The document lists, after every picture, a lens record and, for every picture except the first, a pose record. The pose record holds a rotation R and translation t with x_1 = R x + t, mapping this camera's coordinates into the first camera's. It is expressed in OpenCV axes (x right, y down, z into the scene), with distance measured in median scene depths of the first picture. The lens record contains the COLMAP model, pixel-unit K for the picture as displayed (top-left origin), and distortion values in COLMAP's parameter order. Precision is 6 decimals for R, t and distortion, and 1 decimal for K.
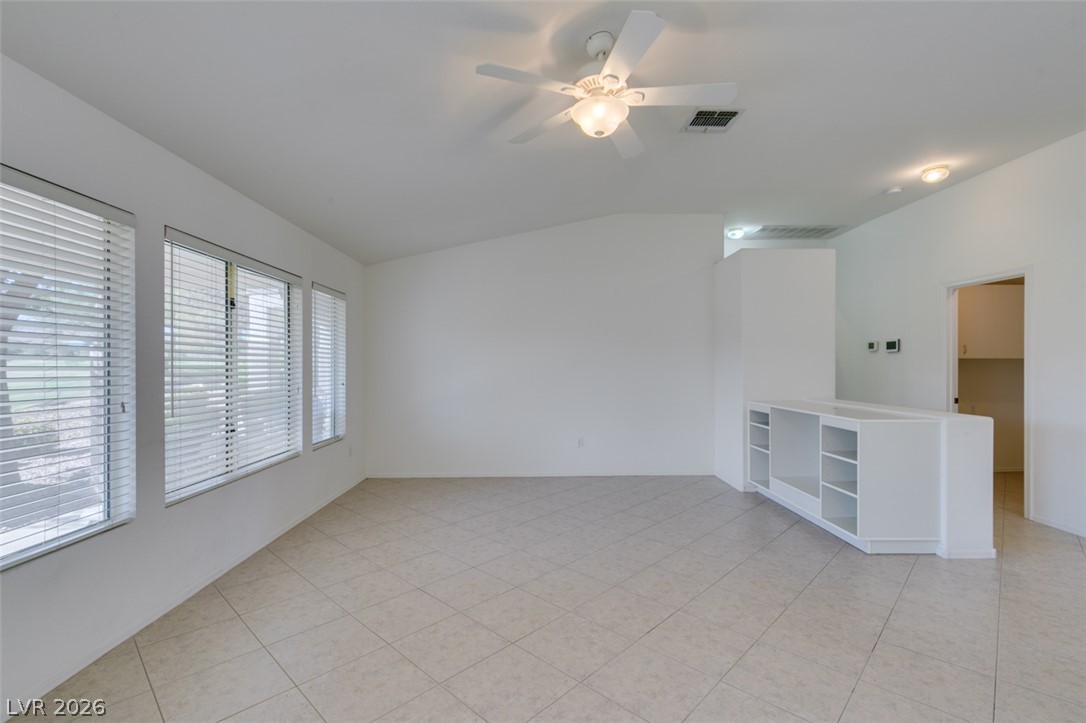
lens RADIAL K [[486.4, 0, 542.6], [0, 486.4, 368.1], [0, 0, 1]] dist [0.000608, 0.000361]
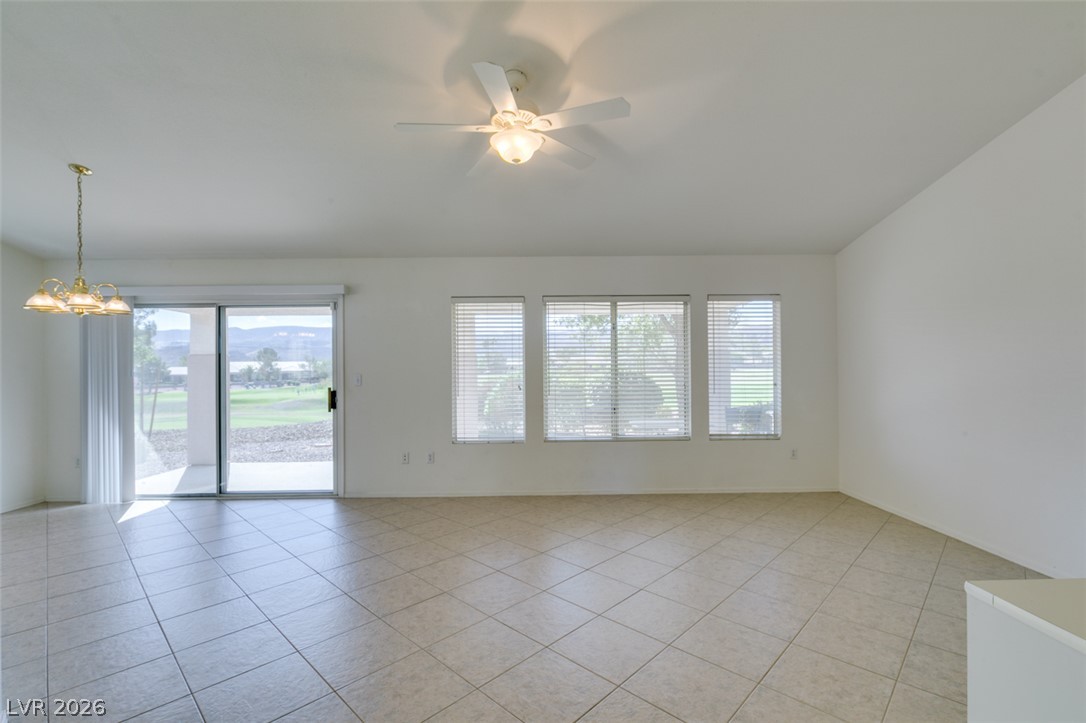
lens RADIAL K [[486.4, 0, 539.6], [0, 486.4, 364.8], [0, 0, 1]] dist [0.000608, 0.000361]
pose [[-0.004542, -0.003072, -0.999985, 0.801446], [0.005374, 0.999981, -0.003097, -0.009268], [0.999975, -0.005388, -0.004526, 0.683880]]
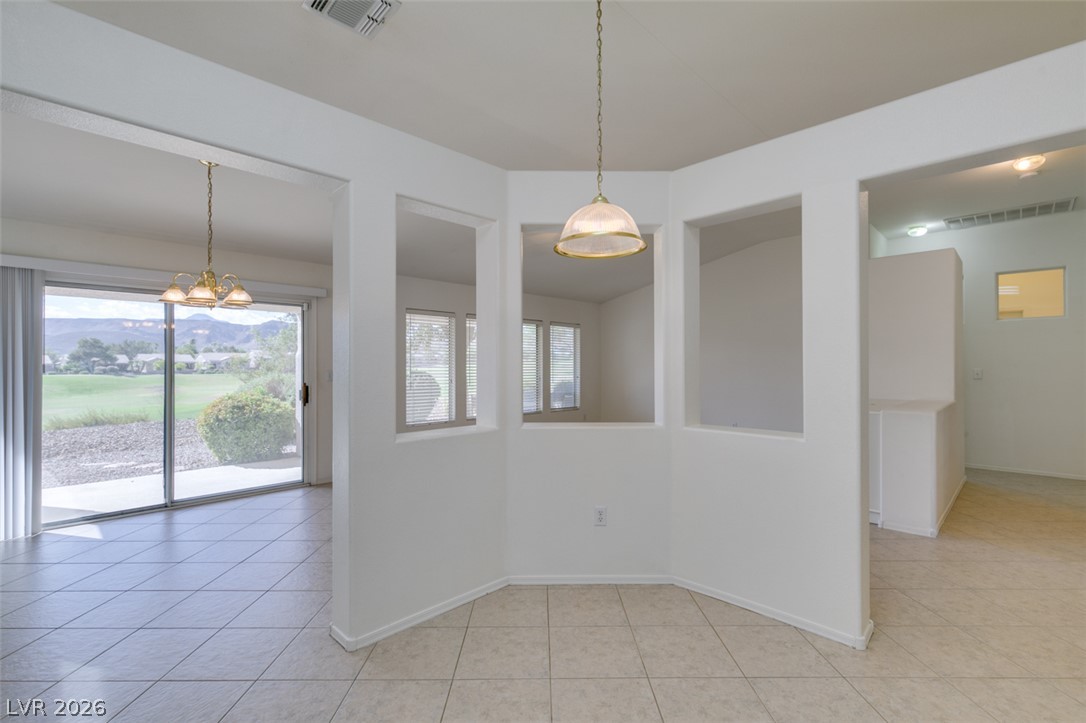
lens RADIAL K [[486.4, 0, 540.8], [0, 486.4, 367.7], [0, 0, 1]] dist [0.000608, 0.000361]
pose [[0.699332, 0.002824, -0.714791, 0.965768], [-0.002039, 0.999996, 0.001956, -0.003779], [0.714794, 0.000090, 0.699335, -0.389981]]
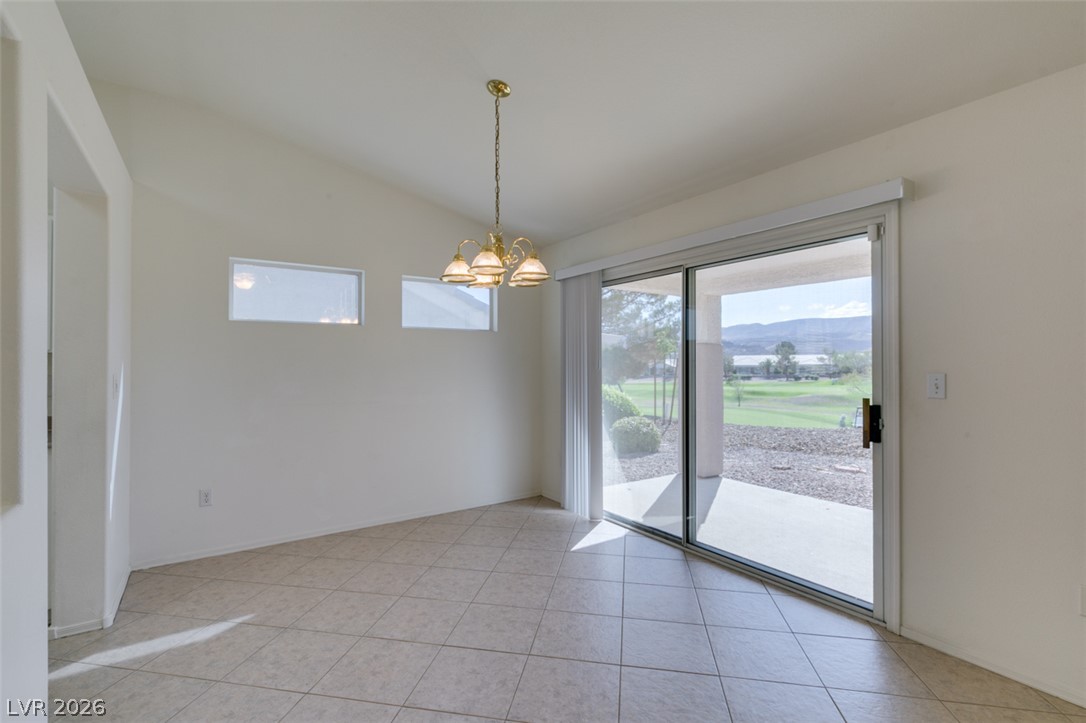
lens RADIAL K [[486.4, 0, 538.2], [0, 486.4, 360.2], [0, 0, 1]] dist [0.000608, 0.000361]
pose [[-0.833575, -0.001289, -0.552405, 0.212204], [-0.000037, 0.999997, -0.002277, -0.004544], [0.552406, -0.001878, -0.833573, 0.409413]]
